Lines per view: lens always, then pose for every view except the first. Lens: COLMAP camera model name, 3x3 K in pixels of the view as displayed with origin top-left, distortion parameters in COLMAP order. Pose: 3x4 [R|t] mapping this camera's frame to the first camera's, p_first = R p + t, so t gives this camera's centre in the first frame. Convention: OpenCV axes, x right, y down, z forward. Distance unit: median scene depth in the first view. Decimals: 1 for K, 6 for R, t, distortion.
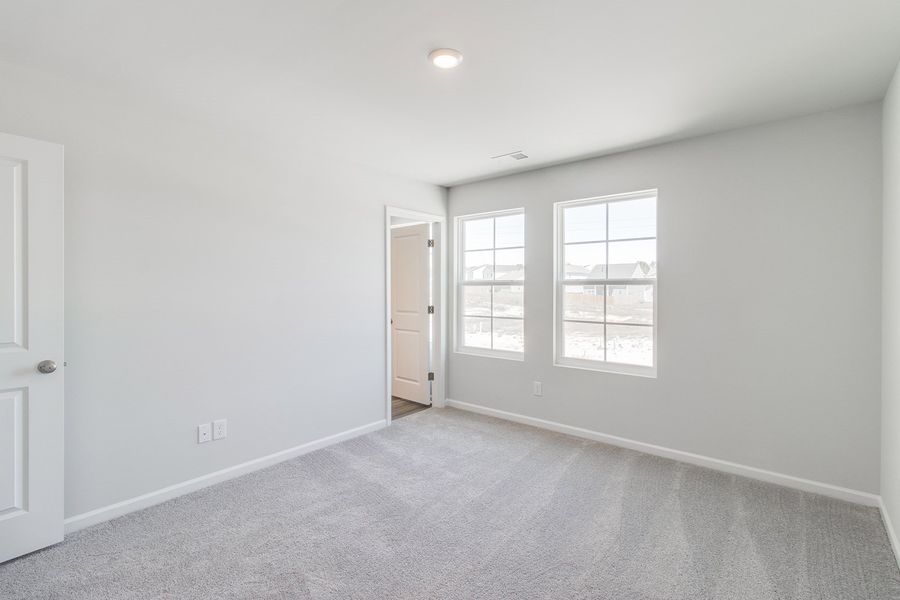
lens RADIAL K [[416.1, 0, 453.8], [0, 416.1, 287.6], [0, 0, 1]] dist [-0.002591, -0.000291]
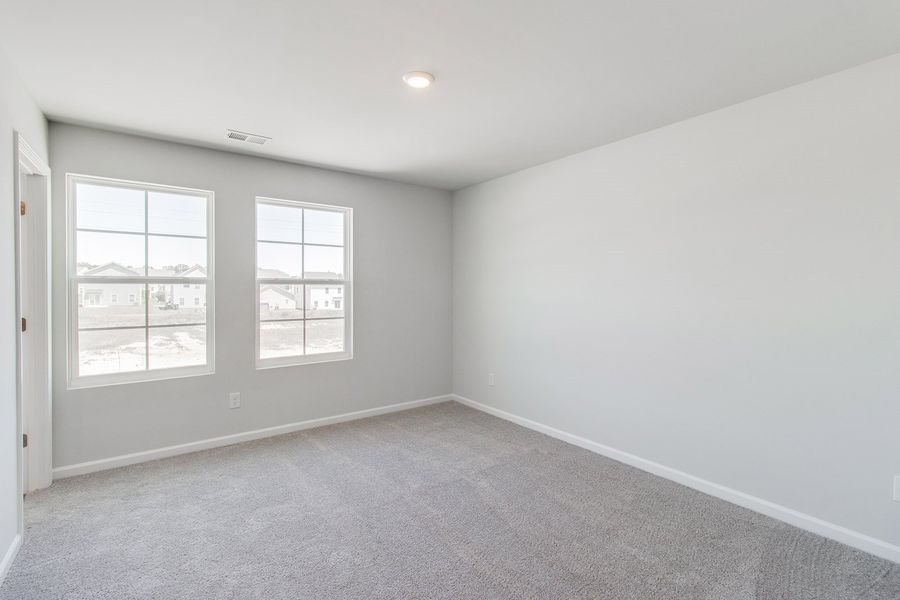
lens RADIAL K [[371.2, 0, 449.1], [0, 371.2, 293.7], [0, 0, 1]] dist [-0.002543, -0.000303]
pose [[0.286956, -0.015387, 0.957820, -0.438068], [-0.002747, 0.999854, 0.016885, -0.000076], [-0.957940, -0.007476, 0.286872, 0.347983]]
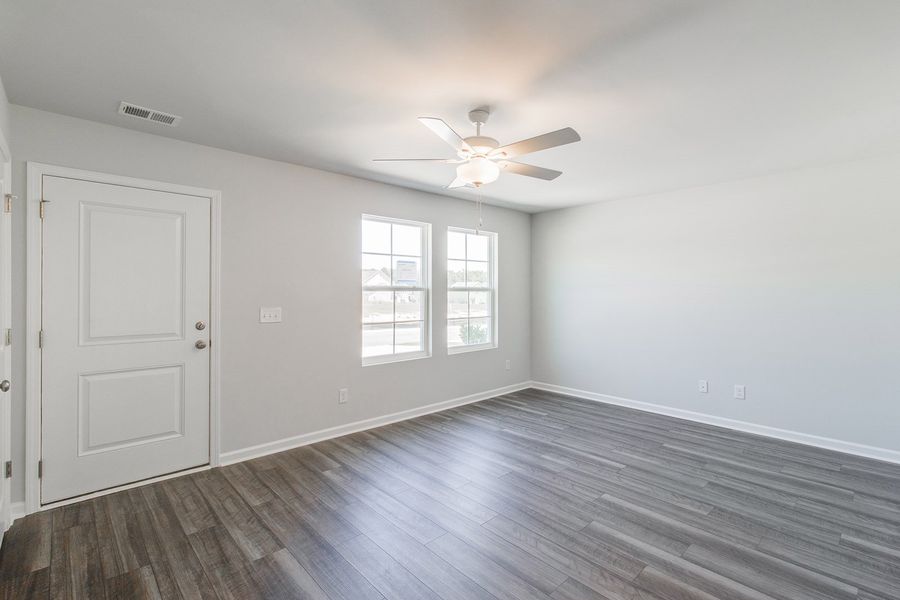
lens RADIAL K [[425.3, 0, 451.2], [0, 425.3, 289.4], [0, 0, 1]] dist [-0.001330, -0.000107]
pose [[0.121676, 0.009448, 0.992525, -1.056863], [0.003631, 0.999944, -0.009964, 0.002068], [-0.992563, 0.004816, 0.121635, 0.850938]]
